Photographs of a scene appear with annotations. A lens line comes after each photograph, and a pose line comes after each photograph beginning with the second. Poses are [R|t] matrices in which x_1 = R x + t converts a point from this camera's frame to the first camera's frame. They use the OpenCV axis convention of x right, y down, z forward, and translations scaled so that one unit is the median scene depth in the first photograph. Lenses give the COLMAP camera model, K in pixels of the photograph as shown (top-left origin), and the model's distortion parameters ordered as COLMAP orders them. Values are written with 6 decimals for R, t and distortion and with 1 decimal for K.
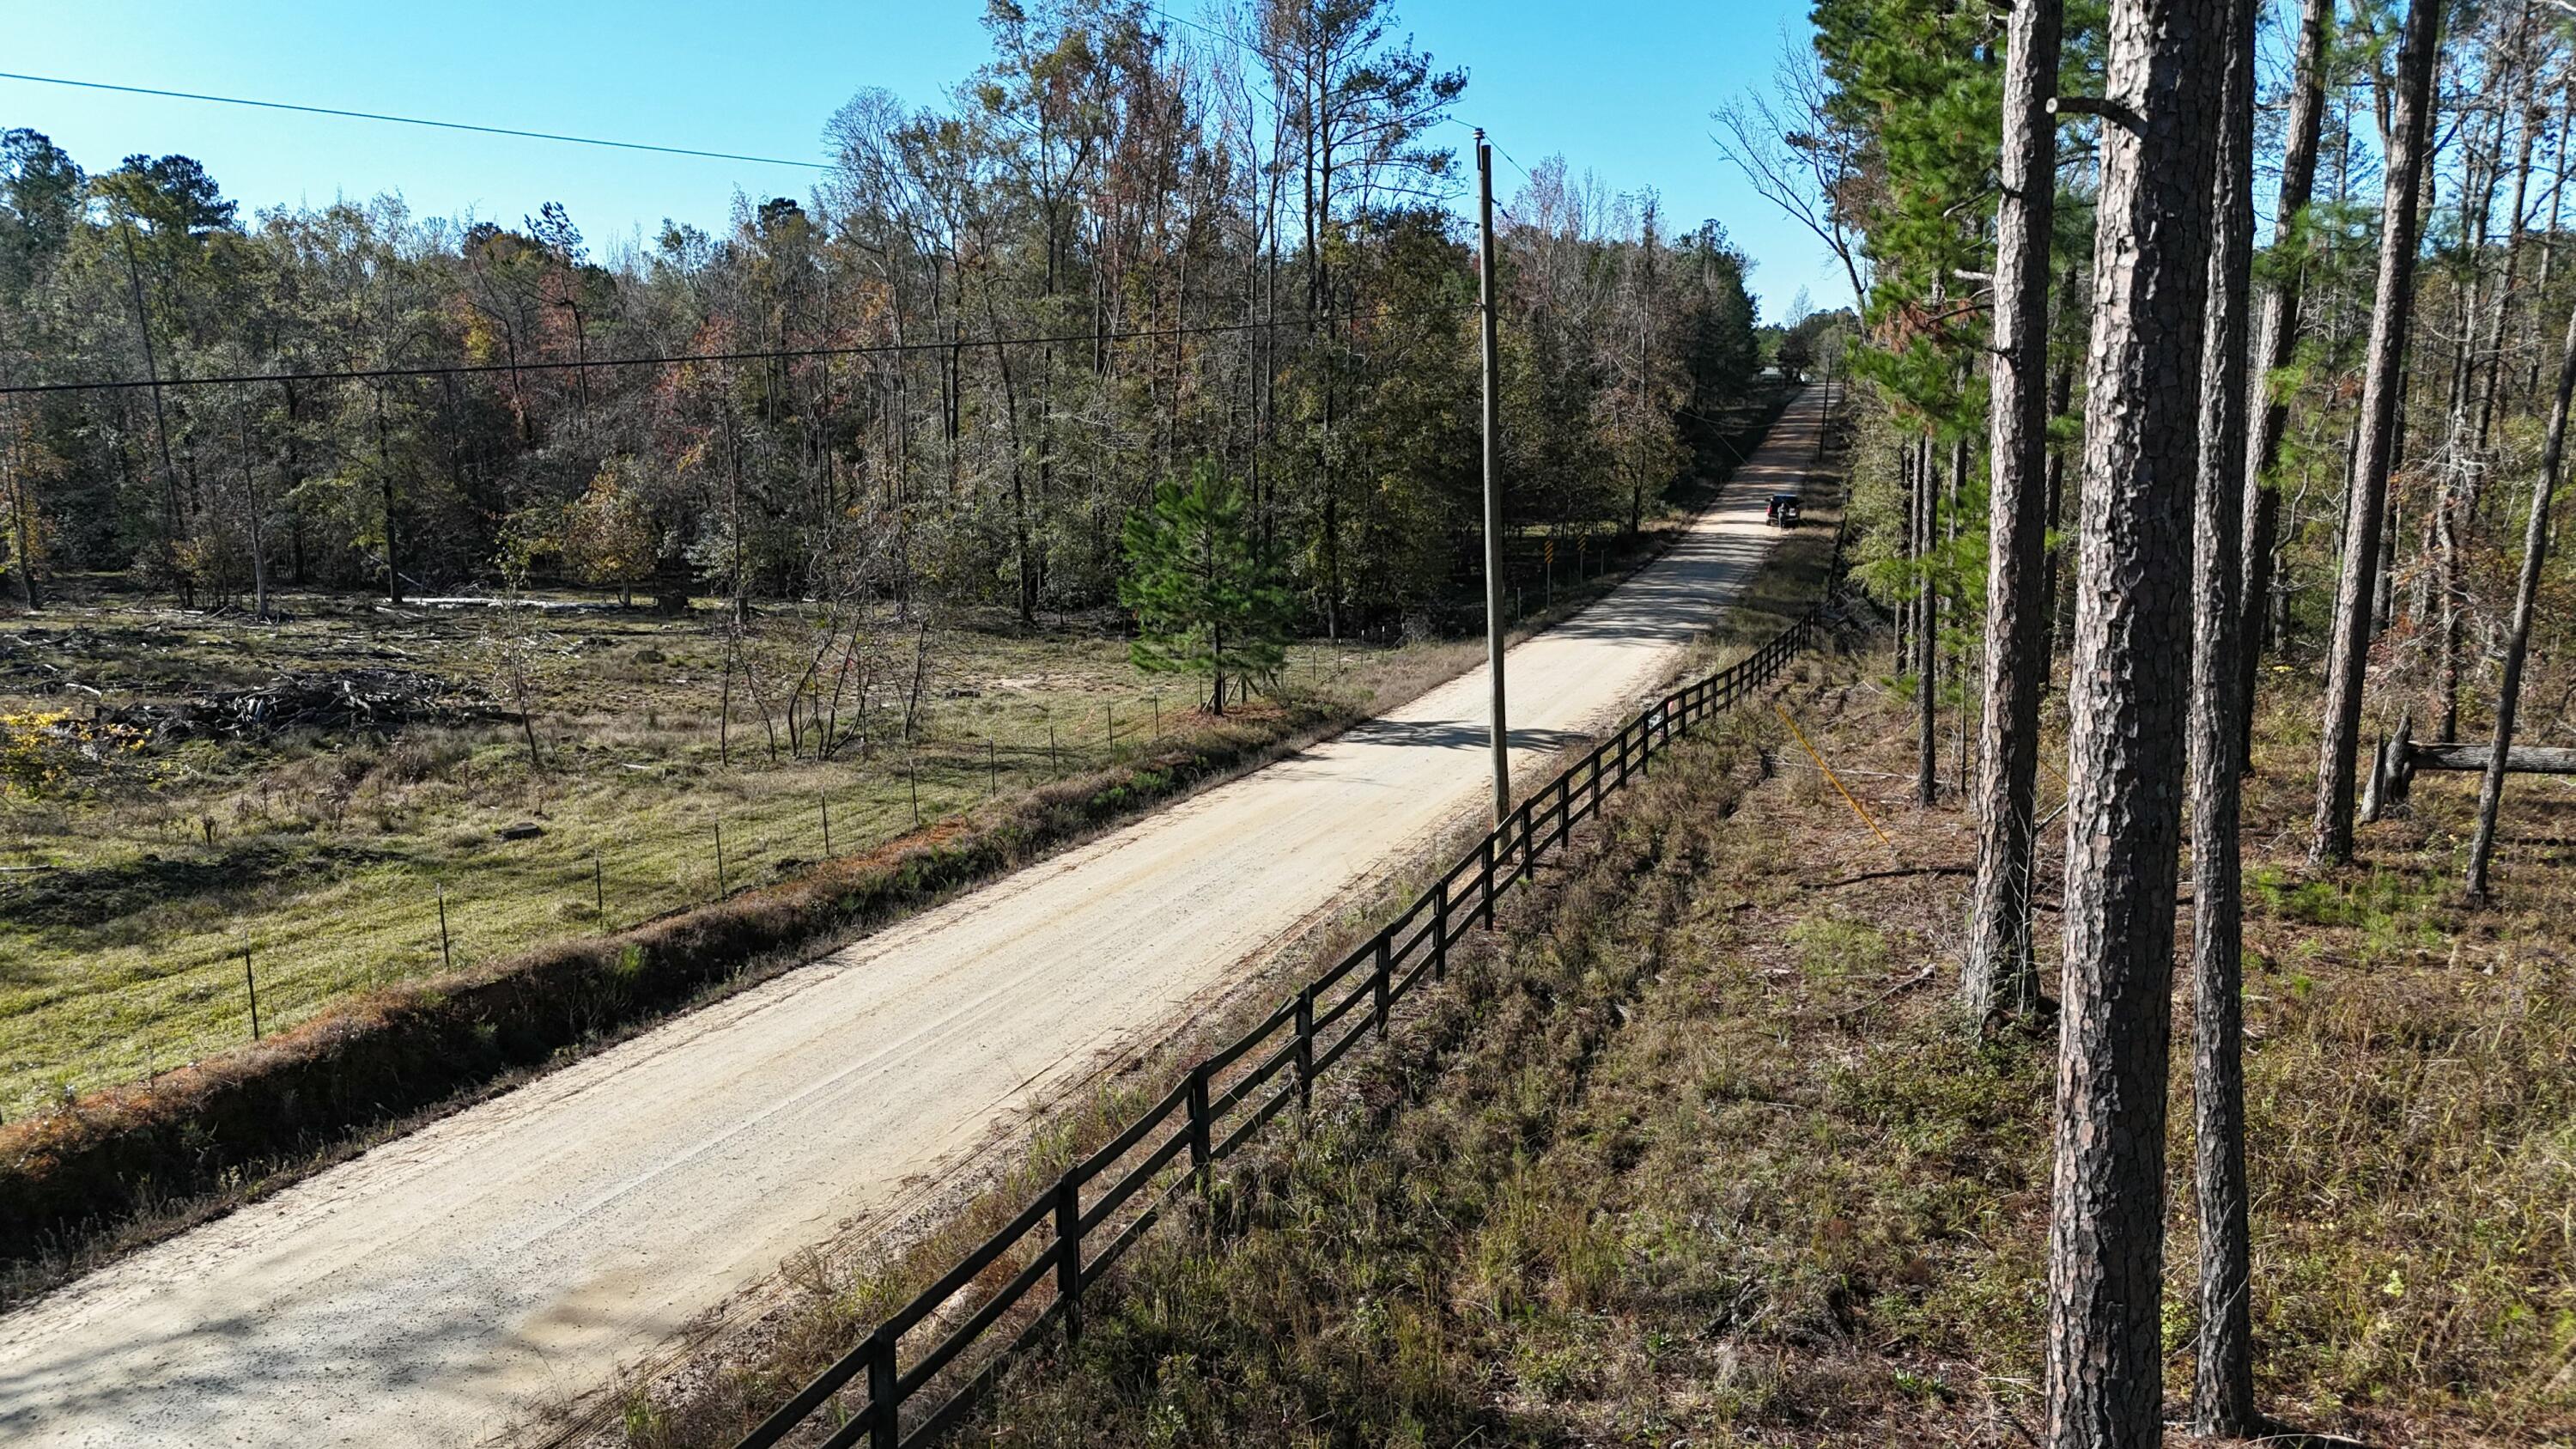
lens RADIAL K [[1864.8, 0, 1288.0], [0, 1864.8, 728.0], [0, 0, 1]] dist [0.066929, -0.060281]
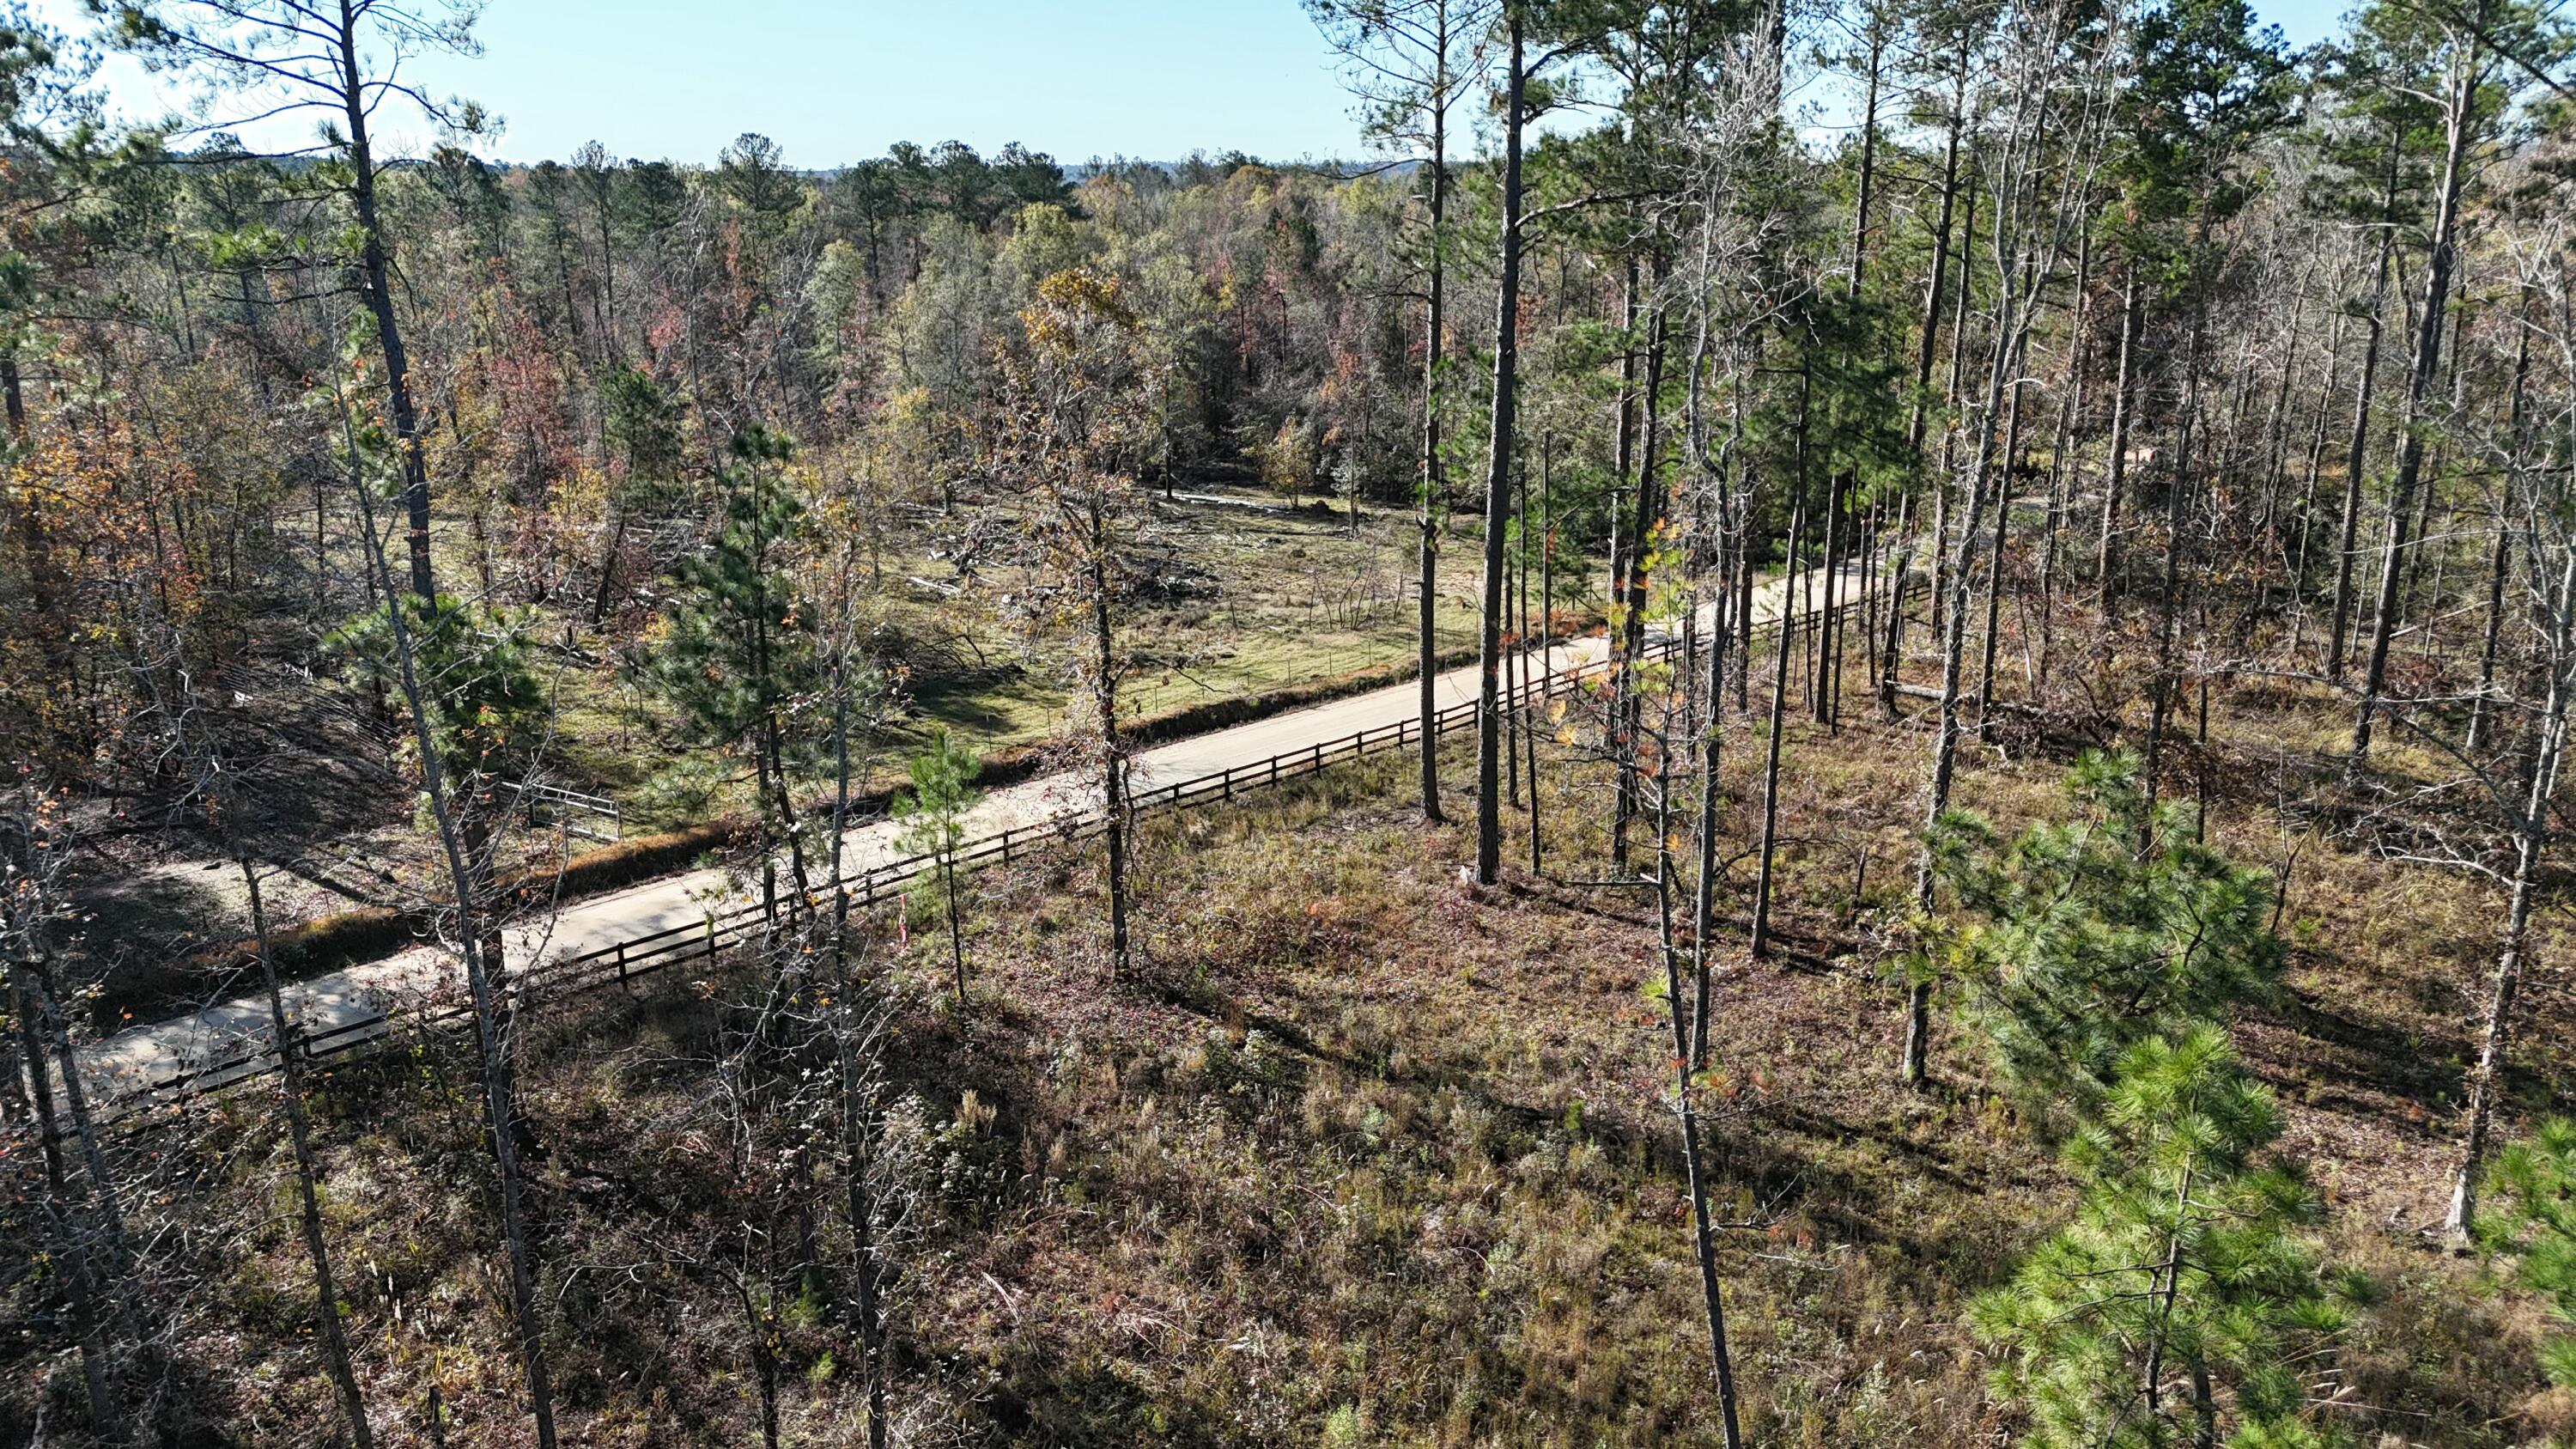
lens RADIAL K [[1864.8, 0, 1274.1], [0, 1864.8, 729.4], [0, 0, 1]] dist [0.066929, -0.060281]
pose [[0.931651, 0.093050, -0.351237, 0.468473], [-0.057668, 0.992267, 0.109910, -0.106636], [0.358748, -0.082142, 0.929813, -1.138520]]
